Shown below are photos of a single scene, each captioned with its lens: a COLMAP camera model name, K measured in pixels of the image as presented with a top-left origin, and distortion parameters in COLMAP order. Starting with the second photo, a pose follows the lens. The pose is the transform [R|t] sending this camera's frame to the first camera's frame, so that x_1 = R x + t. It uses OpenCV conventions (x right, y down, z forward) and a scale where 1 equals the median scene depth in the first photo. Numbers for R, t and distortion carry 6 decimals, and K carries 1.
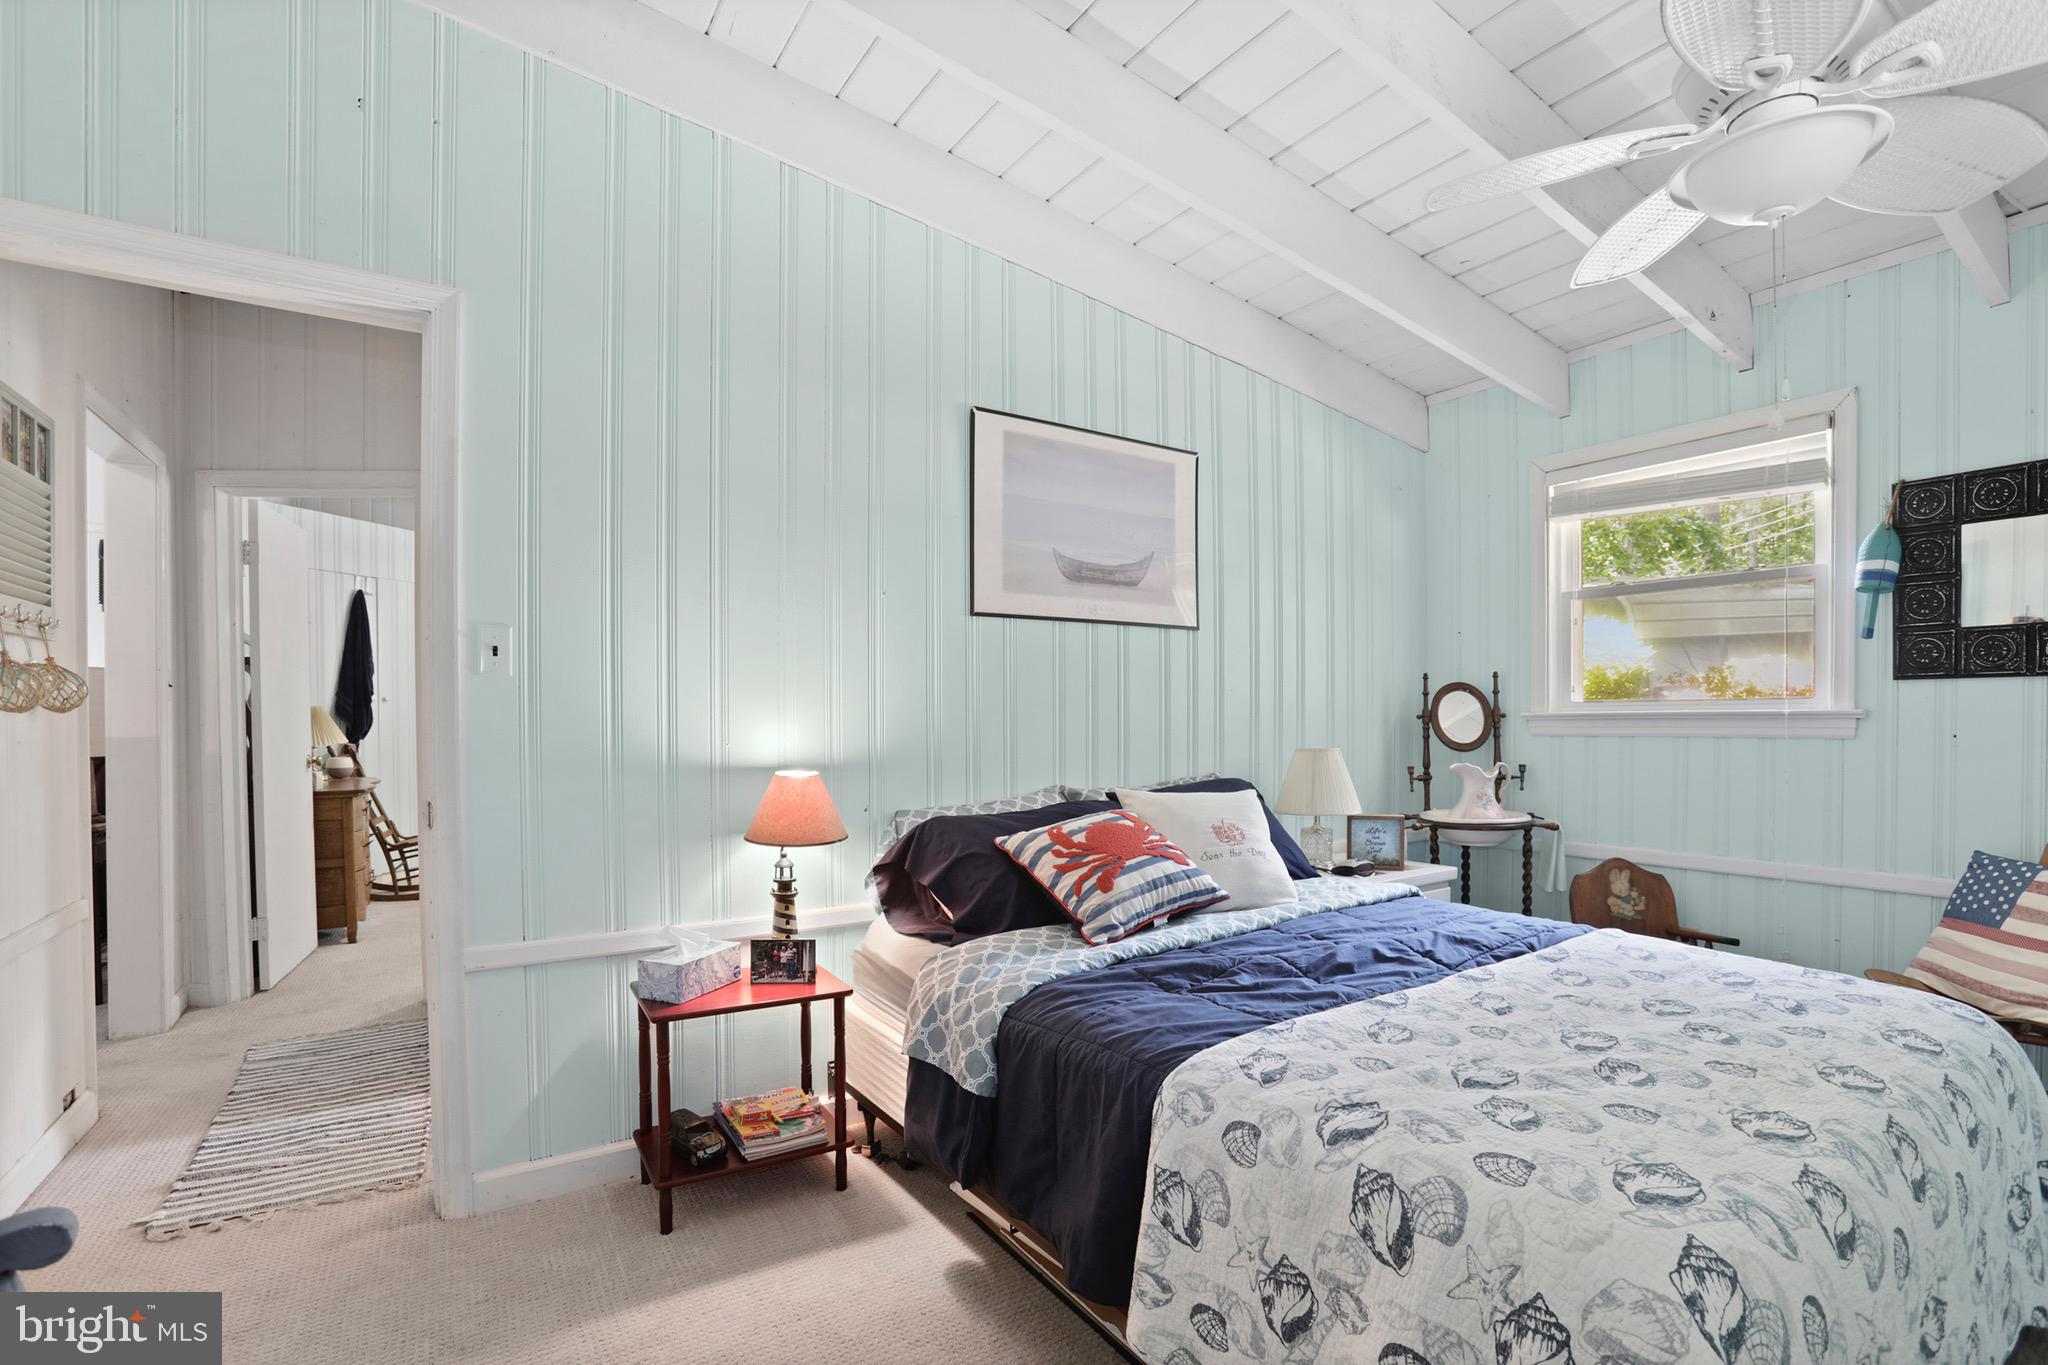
lens RADIAL K [[931.6, 0, 1010.3], [0, 931.6, 698.8], [0, 0, 1]] dist [-0.022836, 0.013486]
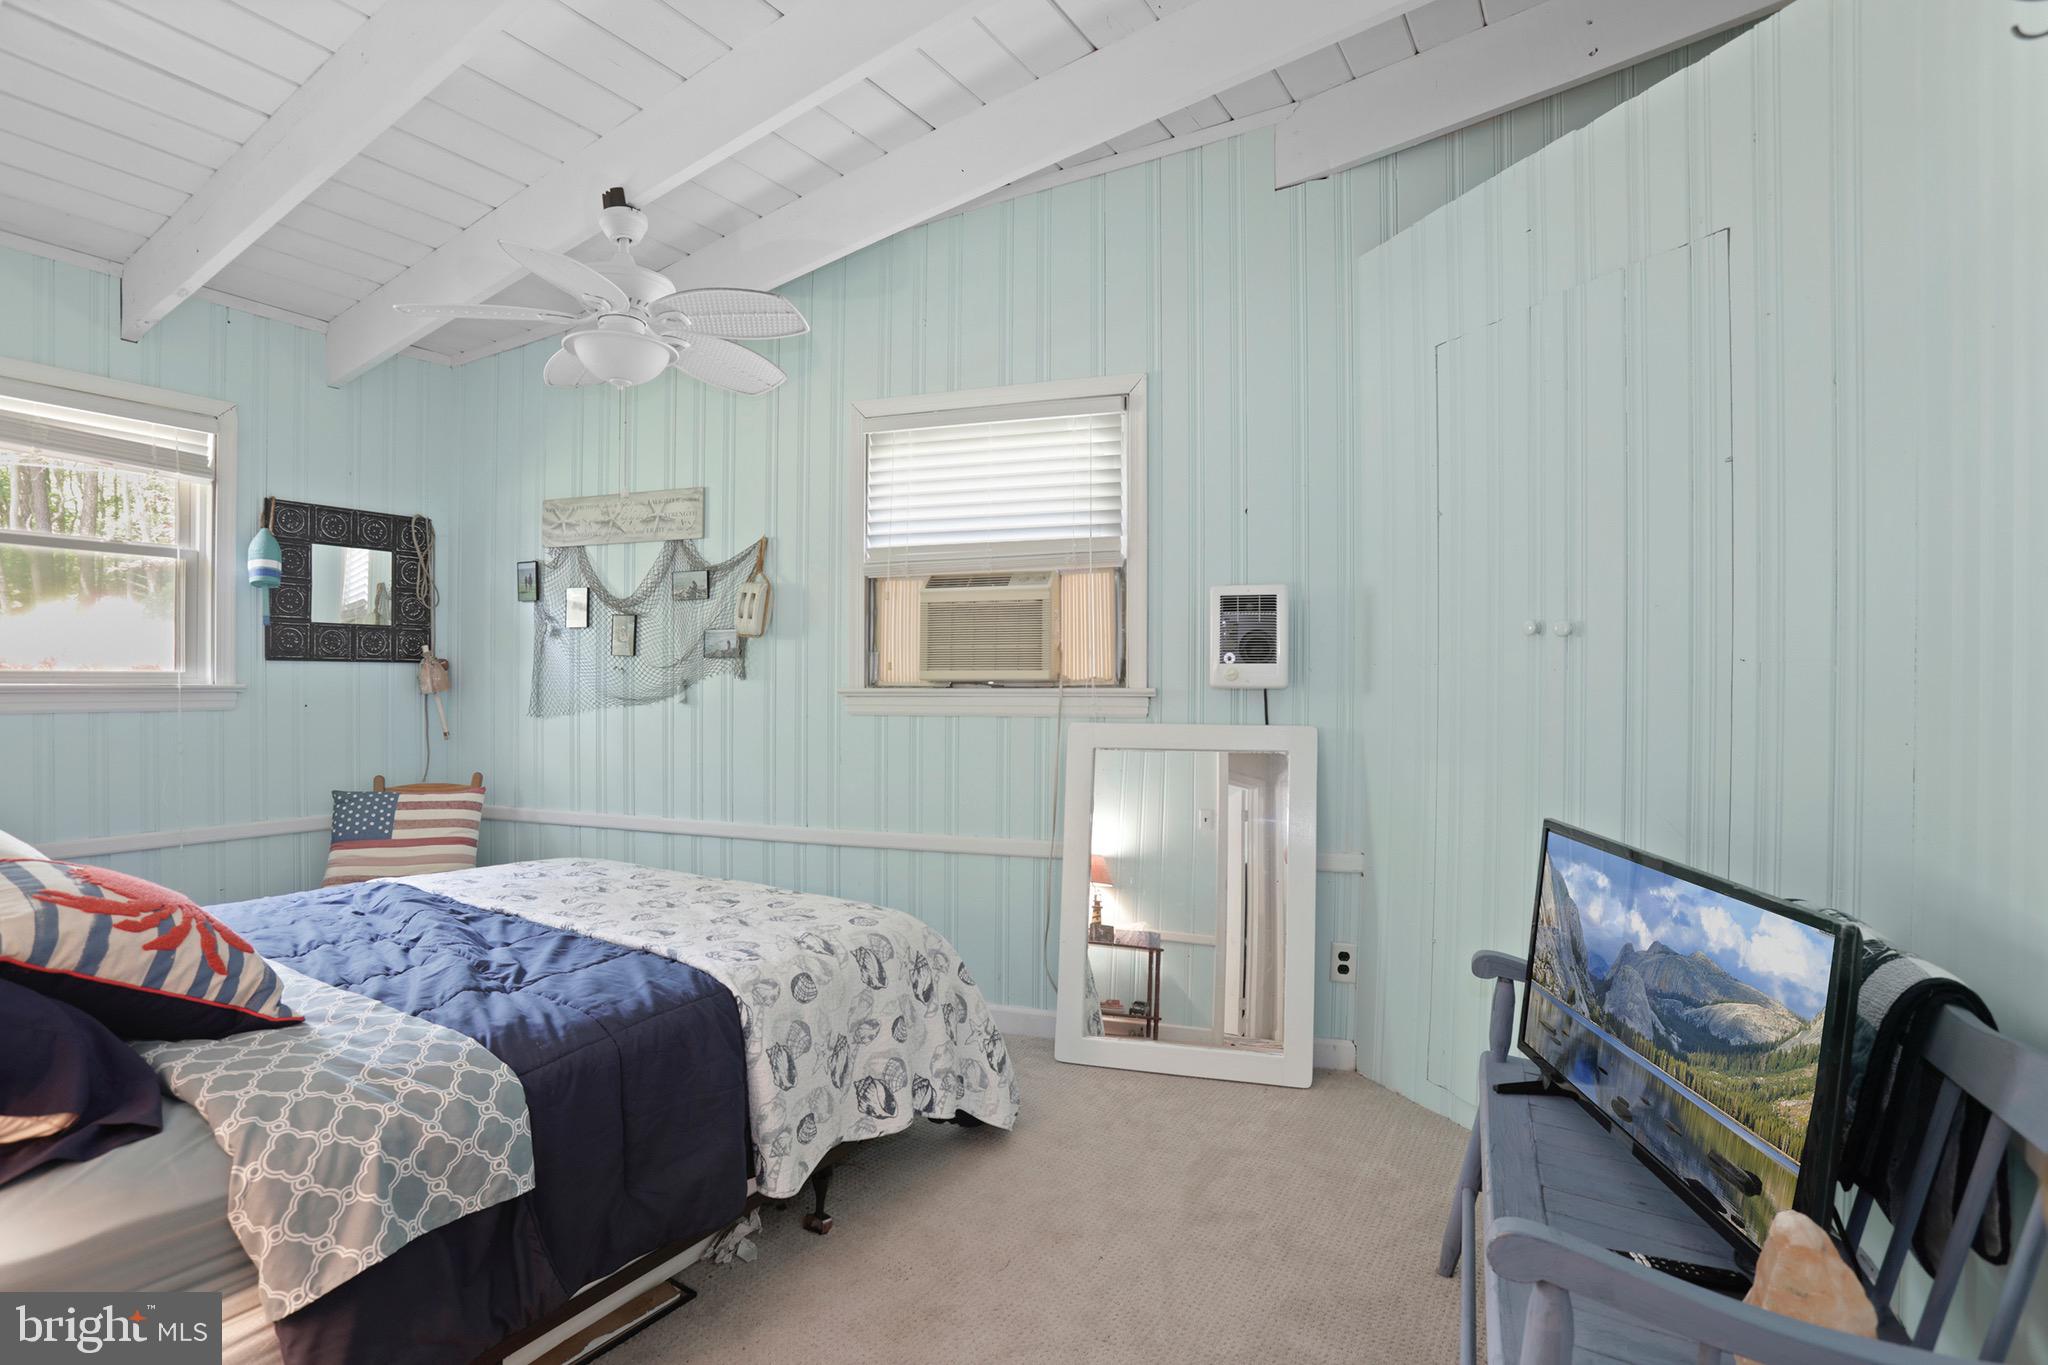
lens RADIAL K [[905.0, 0, 1018.9], [0, 905.0, 686.5], [0, 0, 1]] dist [-0.018411, 0.012005]
pose [[-0.373613, 0.005580, 0.927568, -0.578519], [-0.012231, 0.999865, -0.010942, 0.016424], [-0.927504, -0.015433, -0.373495, 0.614154]]
